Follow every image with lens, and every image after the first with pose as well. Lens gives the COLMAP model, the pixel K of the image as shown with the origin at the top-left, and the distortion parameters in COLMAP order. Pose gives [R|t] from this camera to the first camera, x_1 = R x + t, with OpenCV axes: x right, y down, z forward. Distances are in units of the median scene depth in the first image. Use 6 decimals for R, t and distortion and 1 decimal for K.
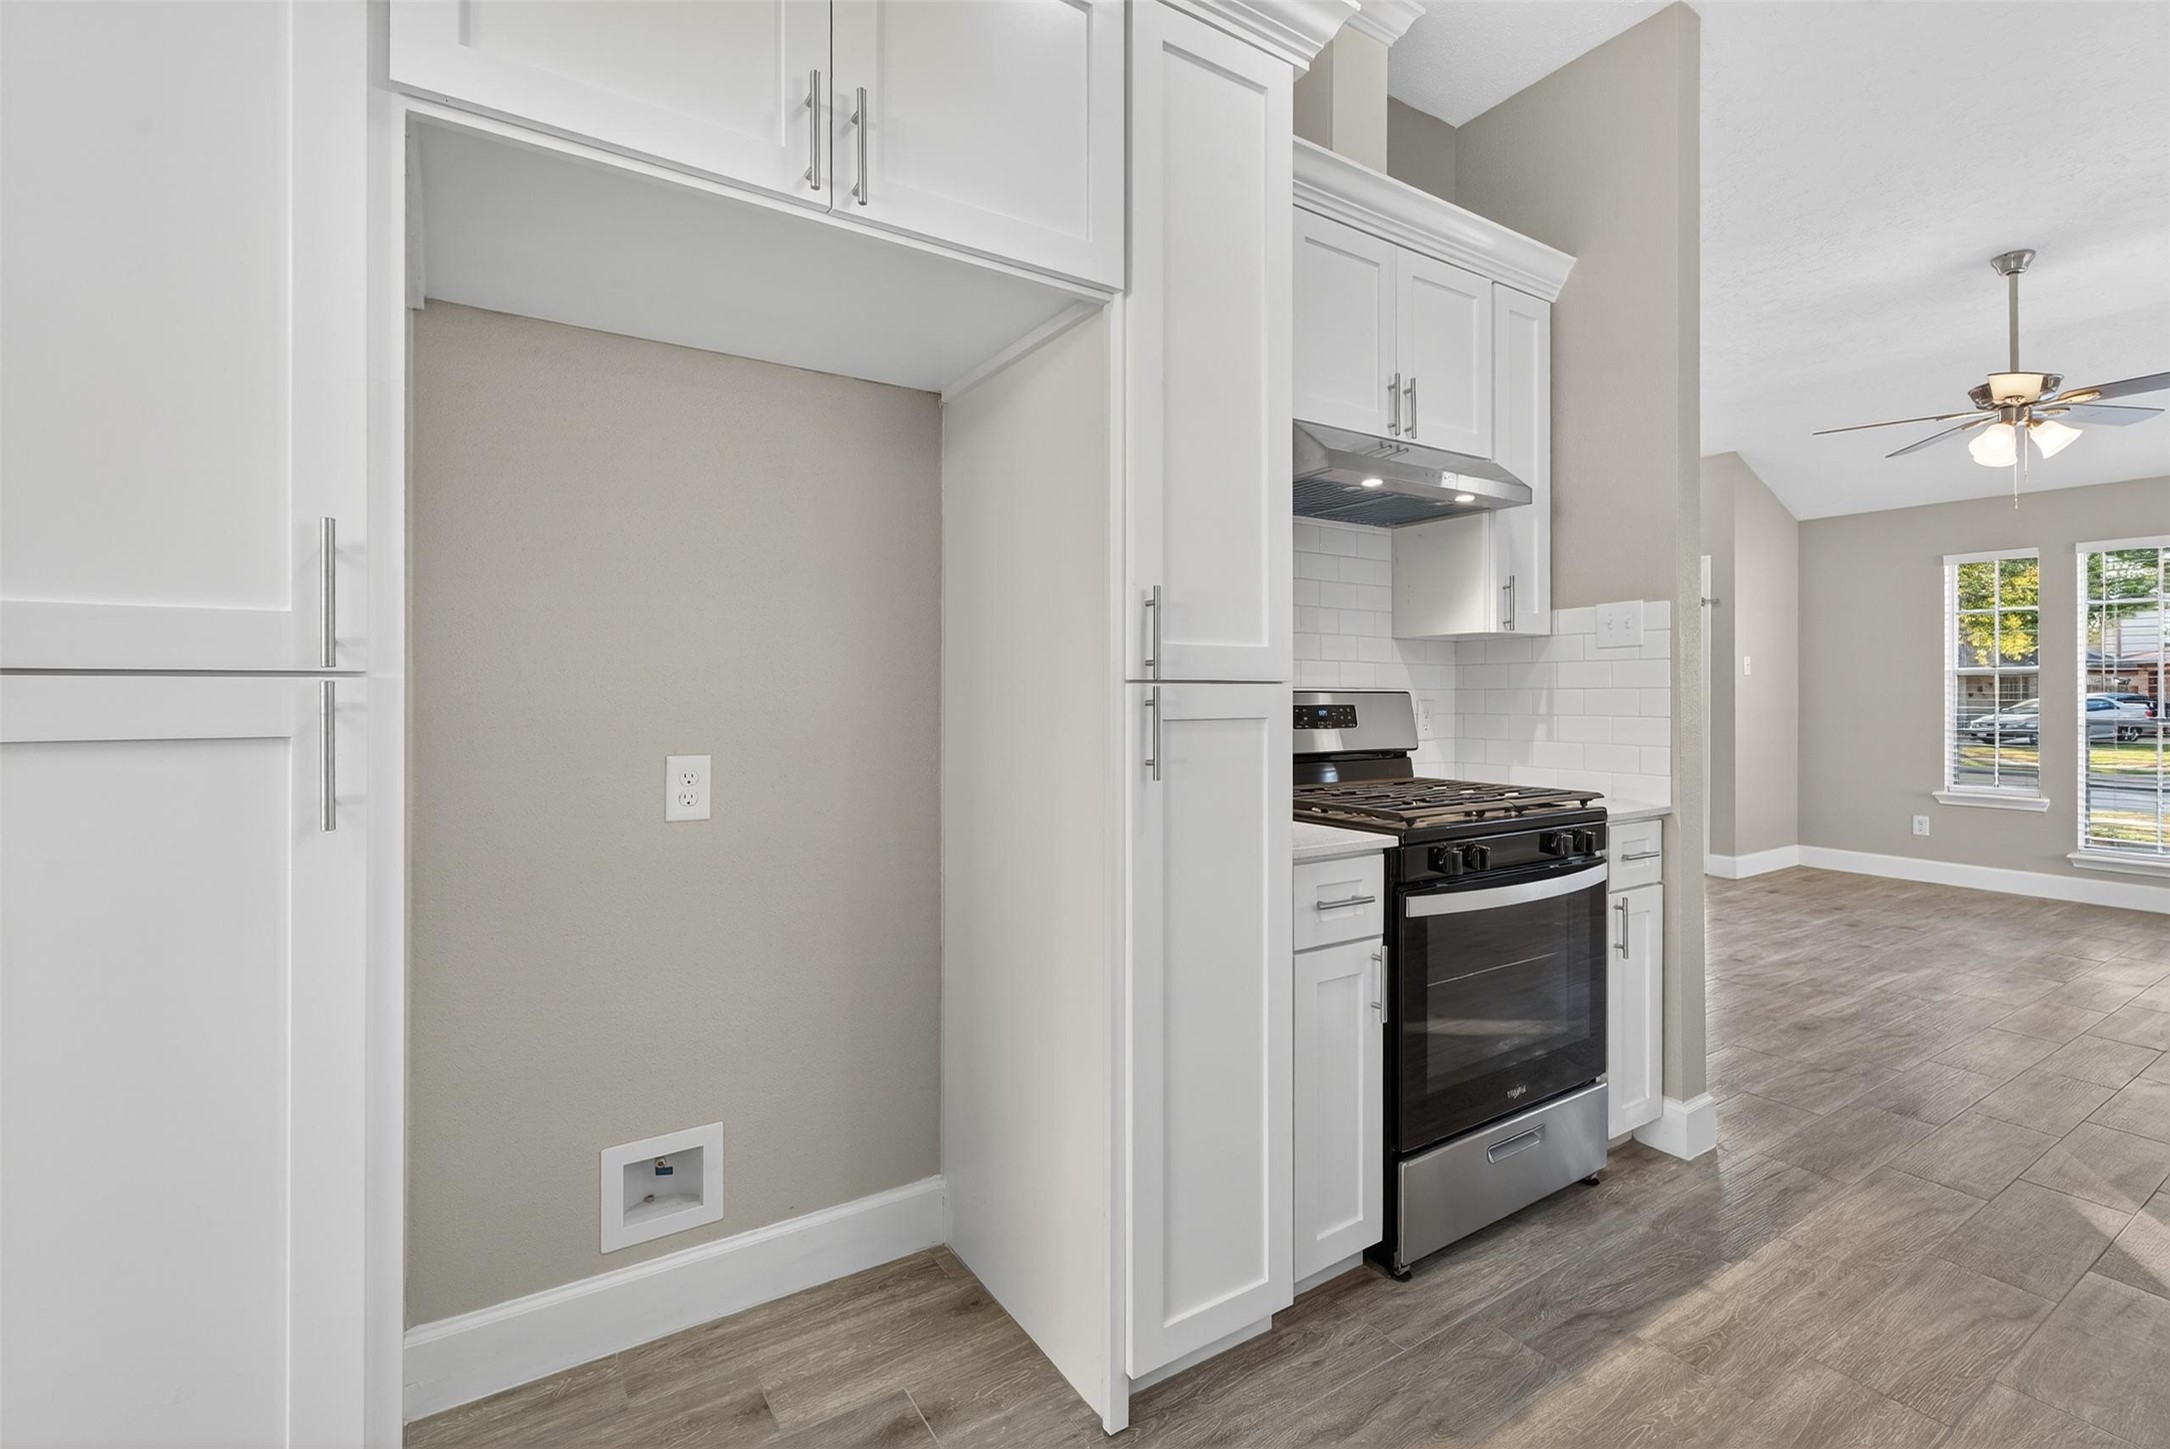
lens RADIAL K [[962.2, 0, 1072.4], [0, 962.2, 684.7], [0, 0, 1]] dist [-0.001258, -0.000477]
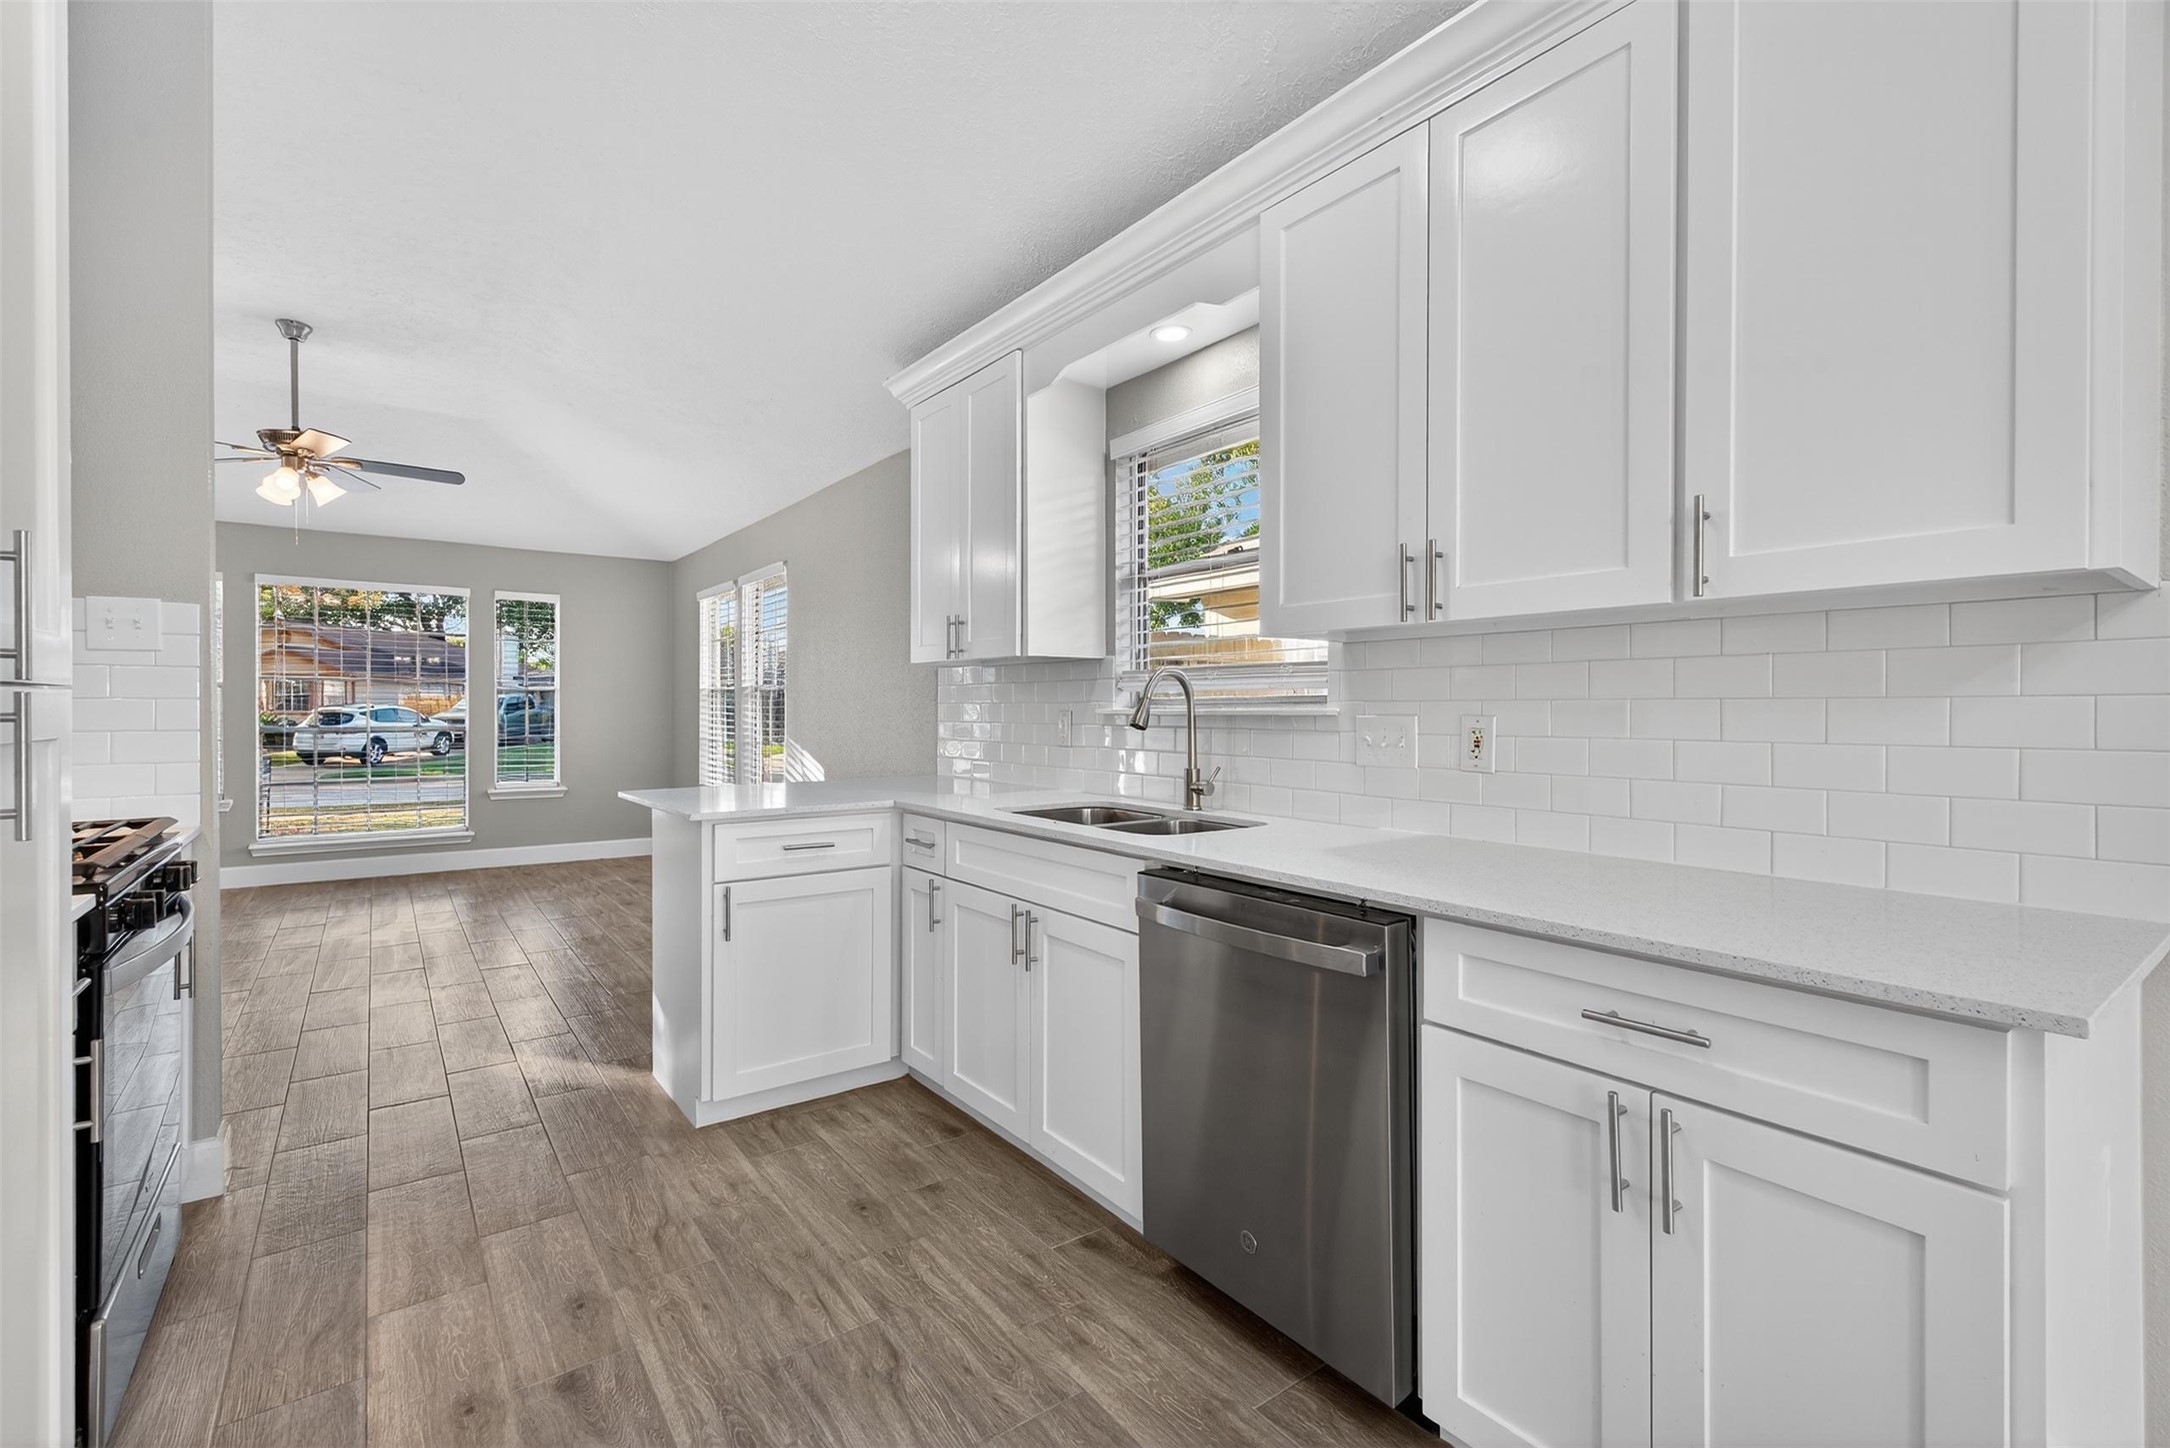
lens RADIAL K [[957.6, 0, 1075.5], [0, 957.6, 709.3], [0, 0, 1]] dist [0.002088, -0.001187]
pose [[-0.065540, -0.006143, 0.997831, -0.374634], [-0.006181, 0.999964, 0.005750, 0.003035], [-0.997831, -0.005790, -0.065575, 0.228703]]
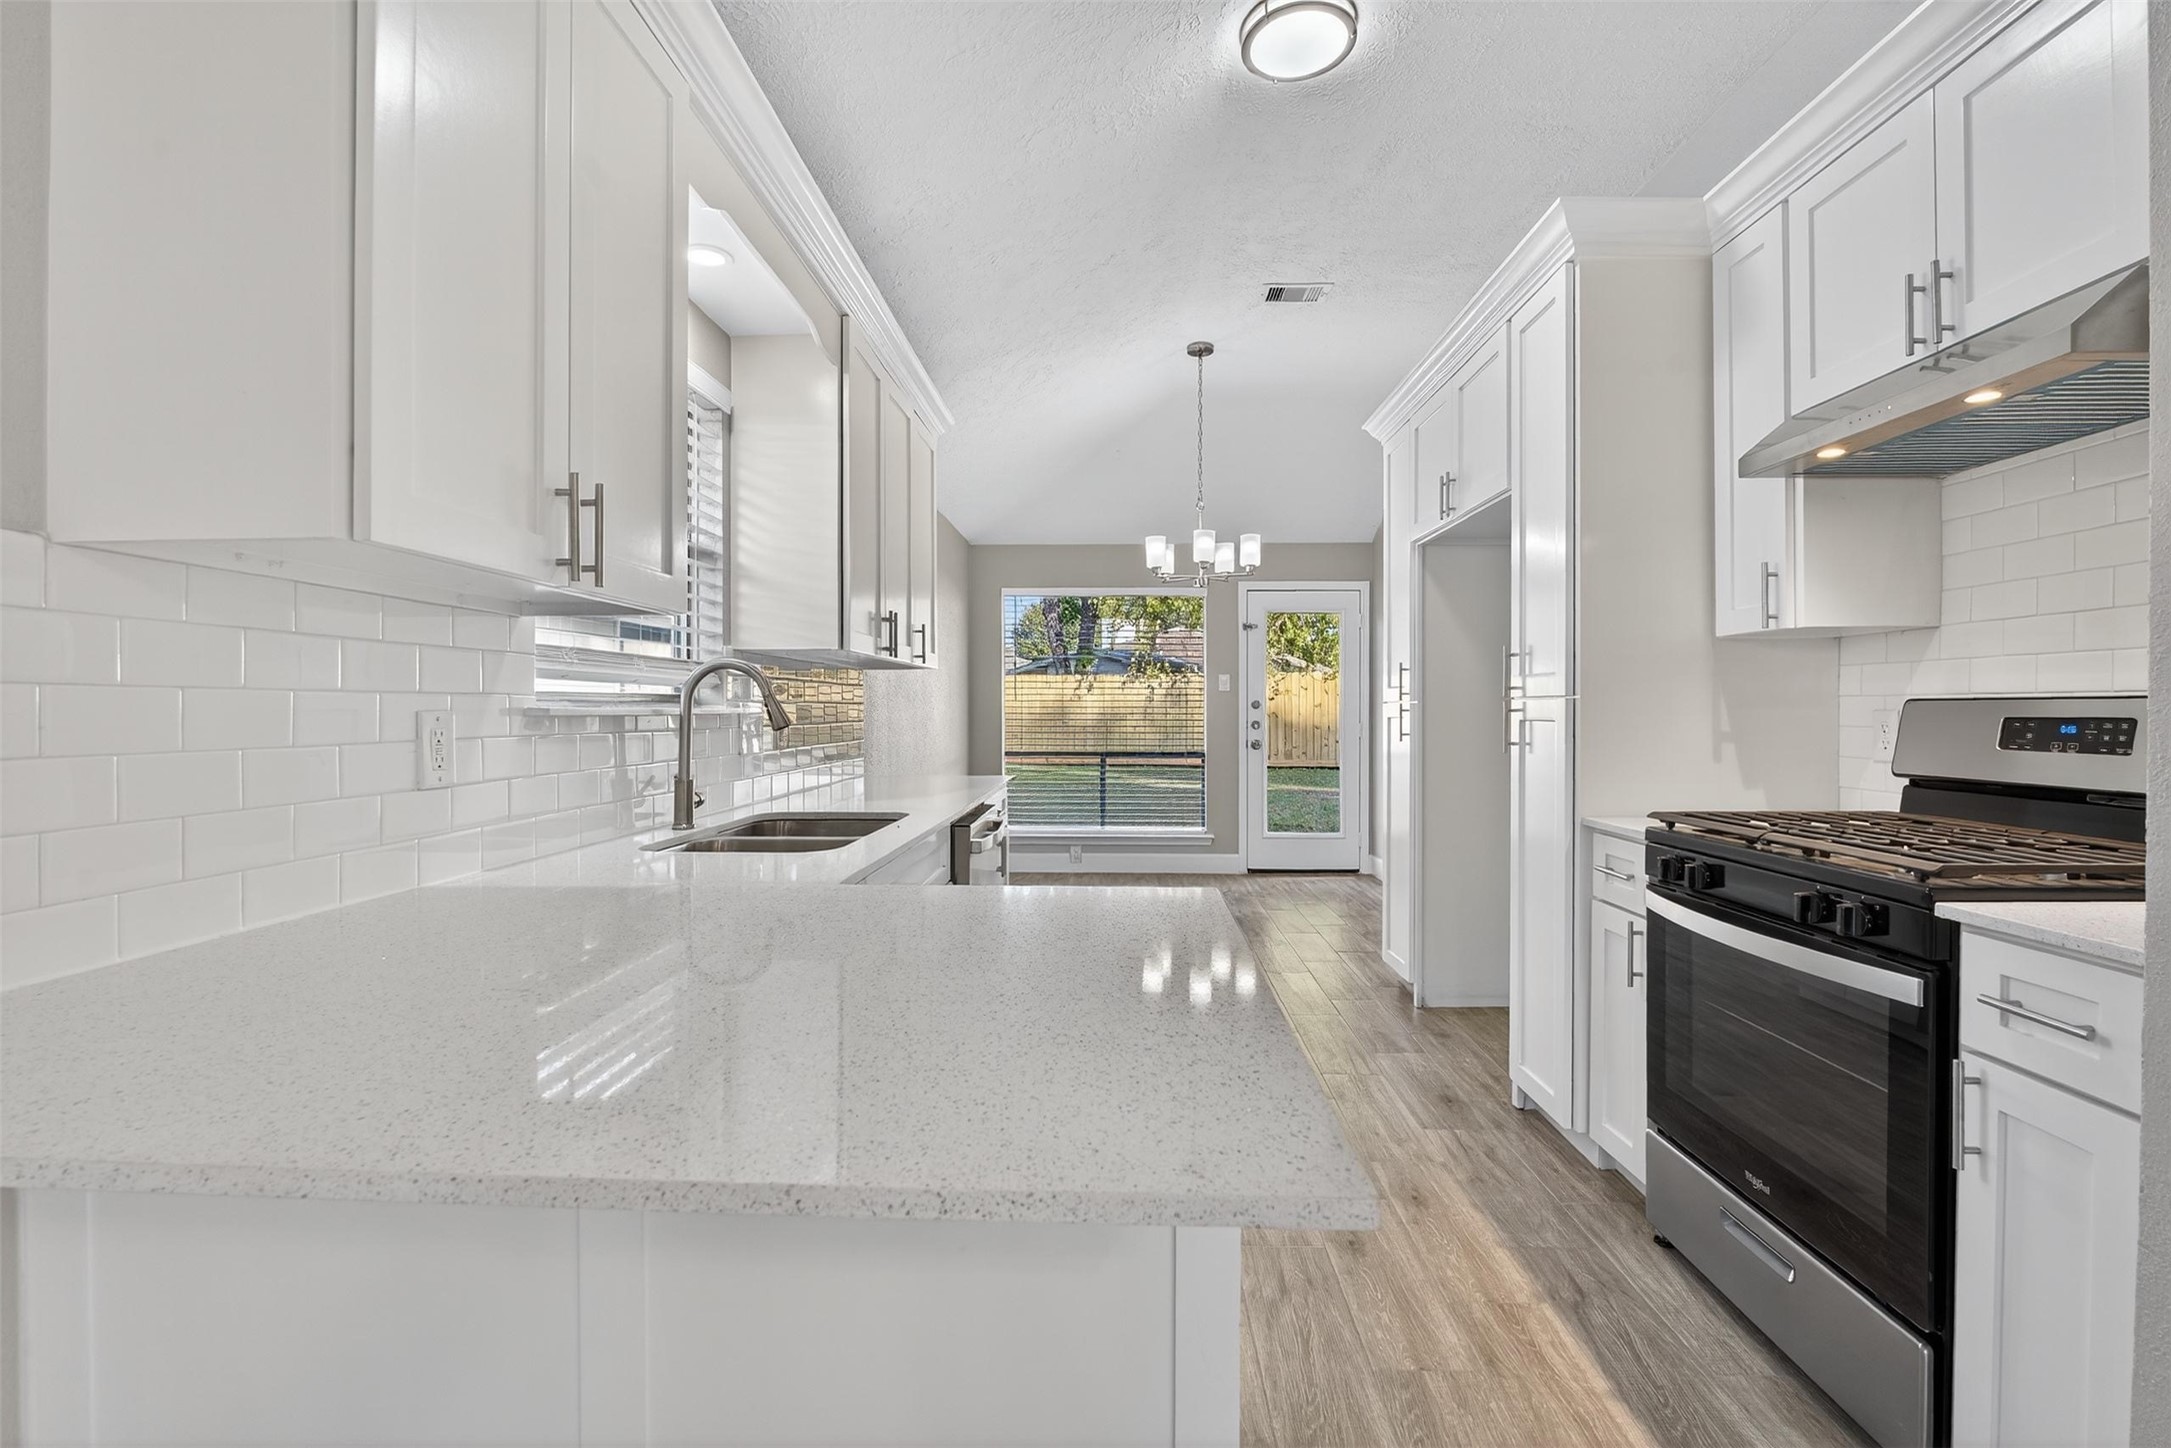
lens RADIAL K [[958.1, 0, 1076.0], [0, 958.1, 709.3], [0, 0, 1]] dist [0.002088, -0.001187]
pose [[-0.578825, -0.005457, -0.815434, 1.312552], [0.002188, 0.999964, -0.008244, 0.020554], [0.815449, -0.006556, -0.578792, 0.892015]]
